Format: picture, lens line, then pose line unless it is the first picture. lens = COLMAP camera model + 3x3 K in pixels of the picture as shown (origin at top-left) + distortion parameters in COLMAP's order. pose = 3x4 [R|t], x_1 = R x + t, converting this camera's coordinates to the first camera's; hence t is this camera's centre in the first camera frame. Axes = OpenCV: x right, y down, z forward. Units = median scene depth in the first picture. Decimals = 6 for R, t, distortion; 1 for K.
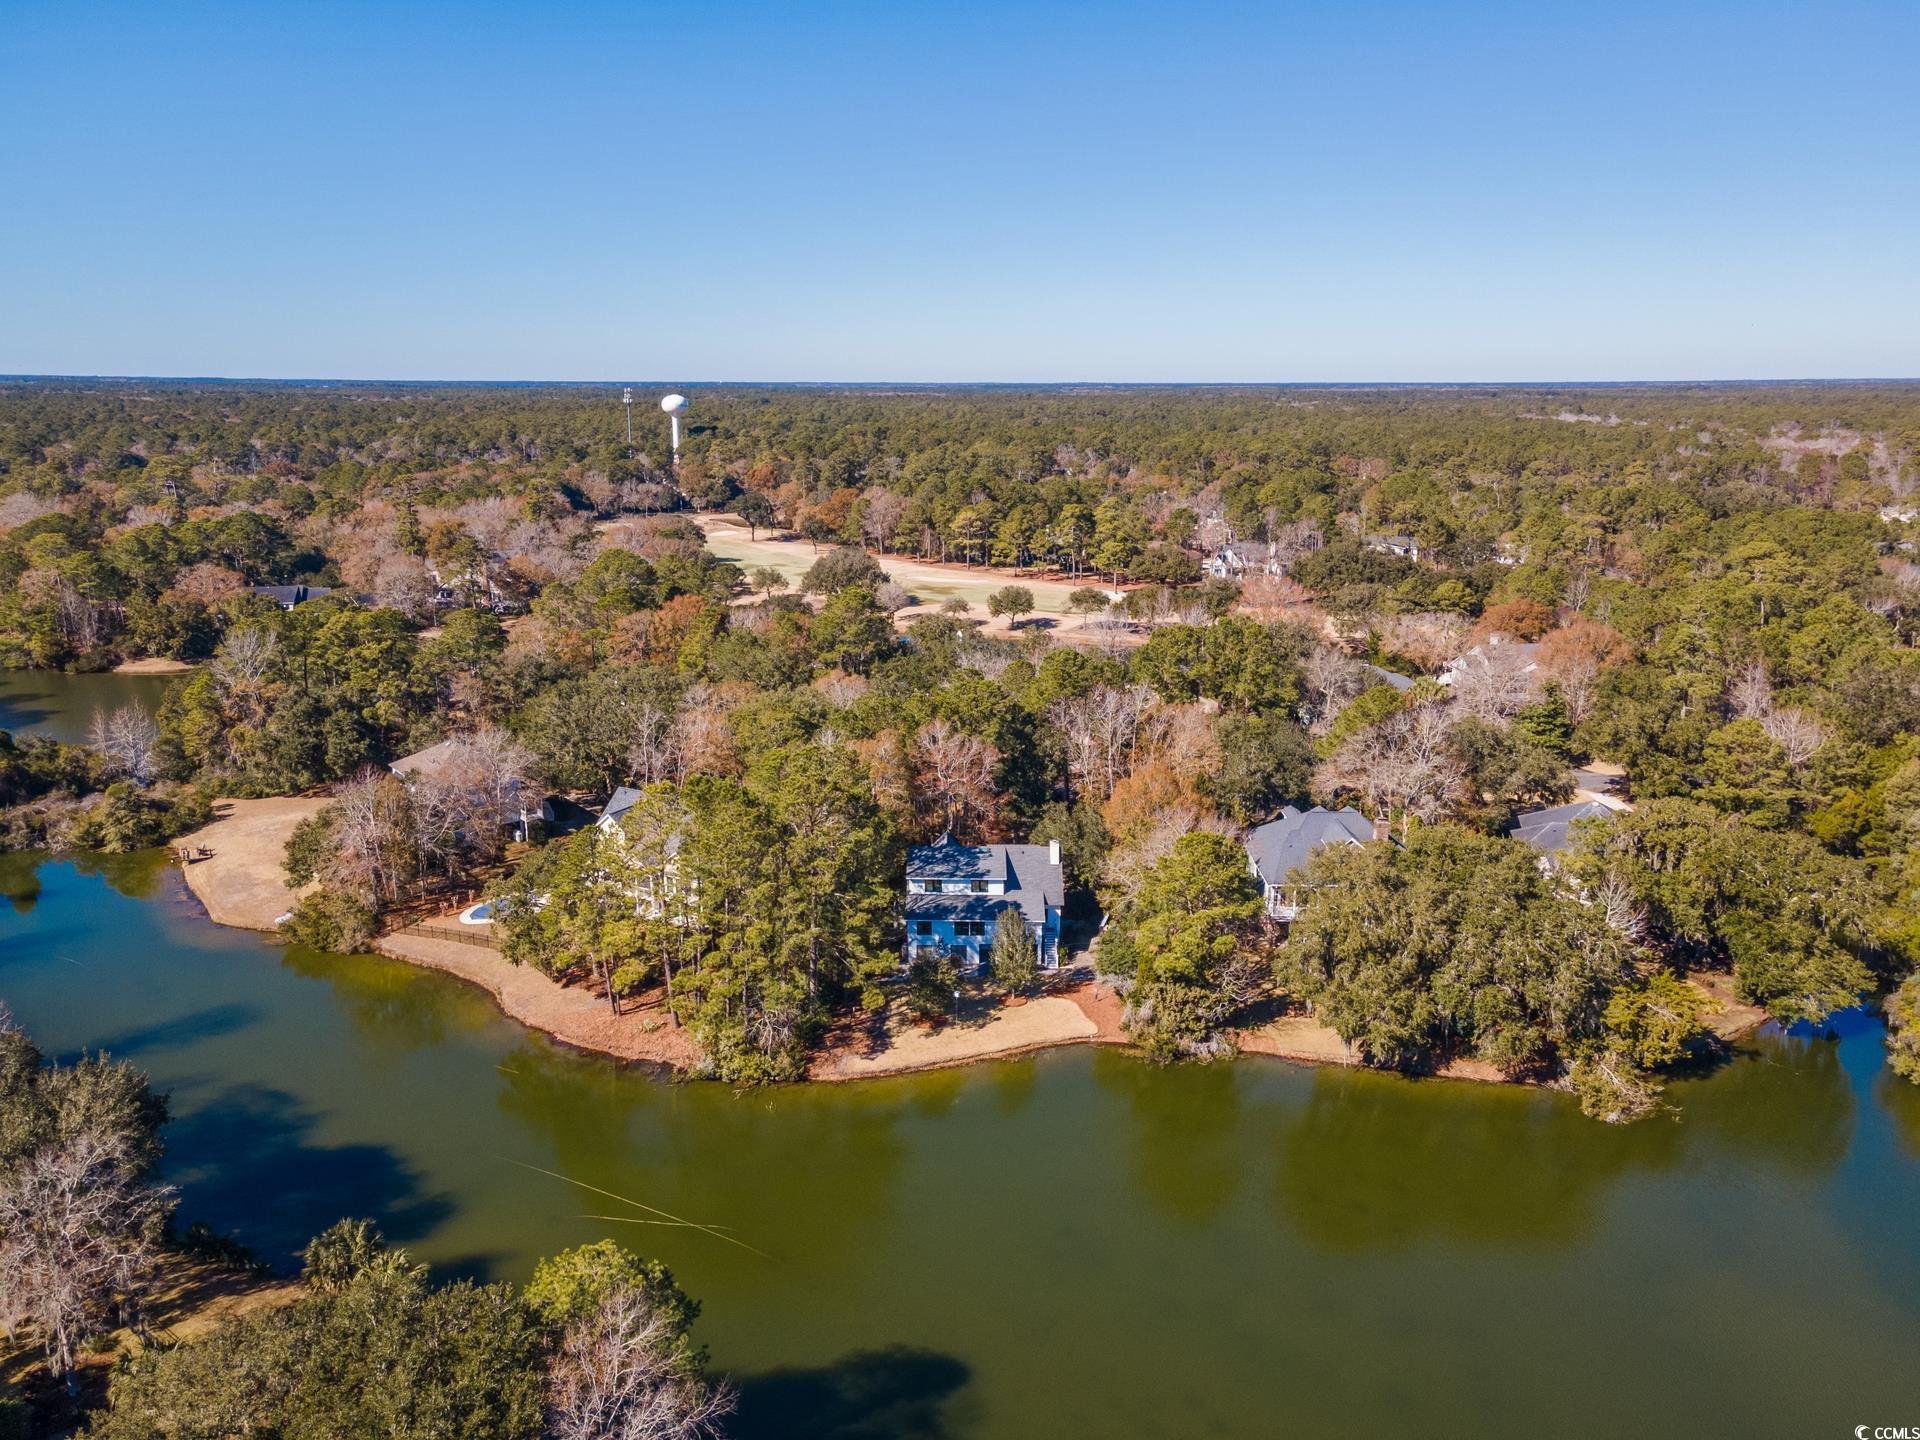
lens RADIAL K [[1347.9, 0, 960.6], [0, 1347.9, 720.9], [0, 0, 1]] dist [0.001247, -0.001472]
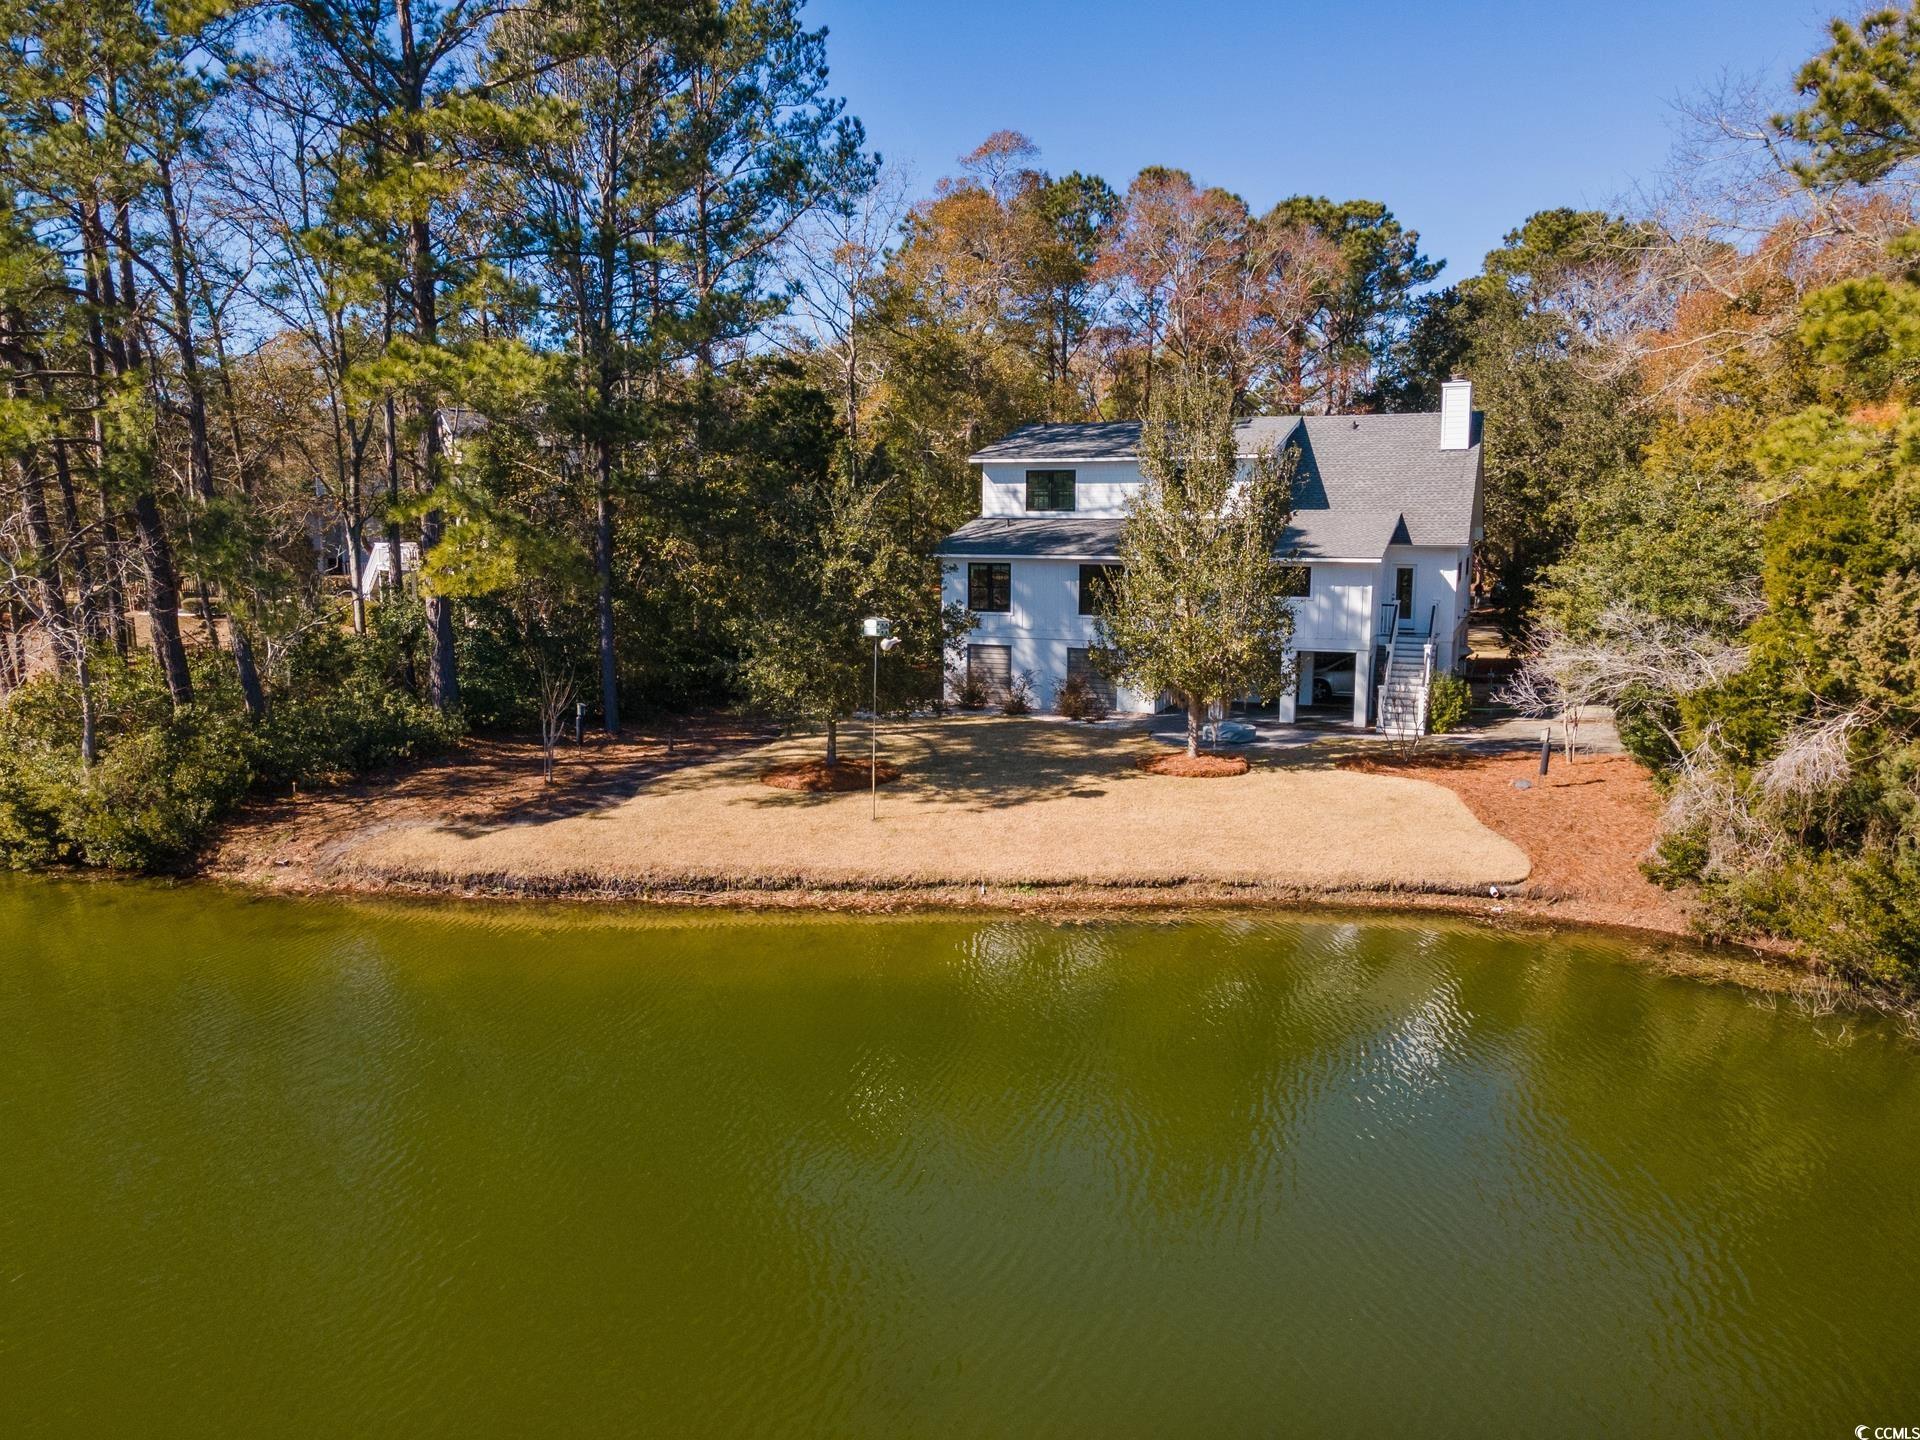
lens RADIAL K [[1347.9, 0, 961.0], [0, 1347.9, 718.3], [0, 0, 1]] dist [0.001247, -0.001472]
pose [[0.920575, 0.050488, -0.387290, 0.099492], [-0.093750, 0.991184, -0.093627, 0.232180], [0.379148, 0.122499, 0.917192, 0.765471]]
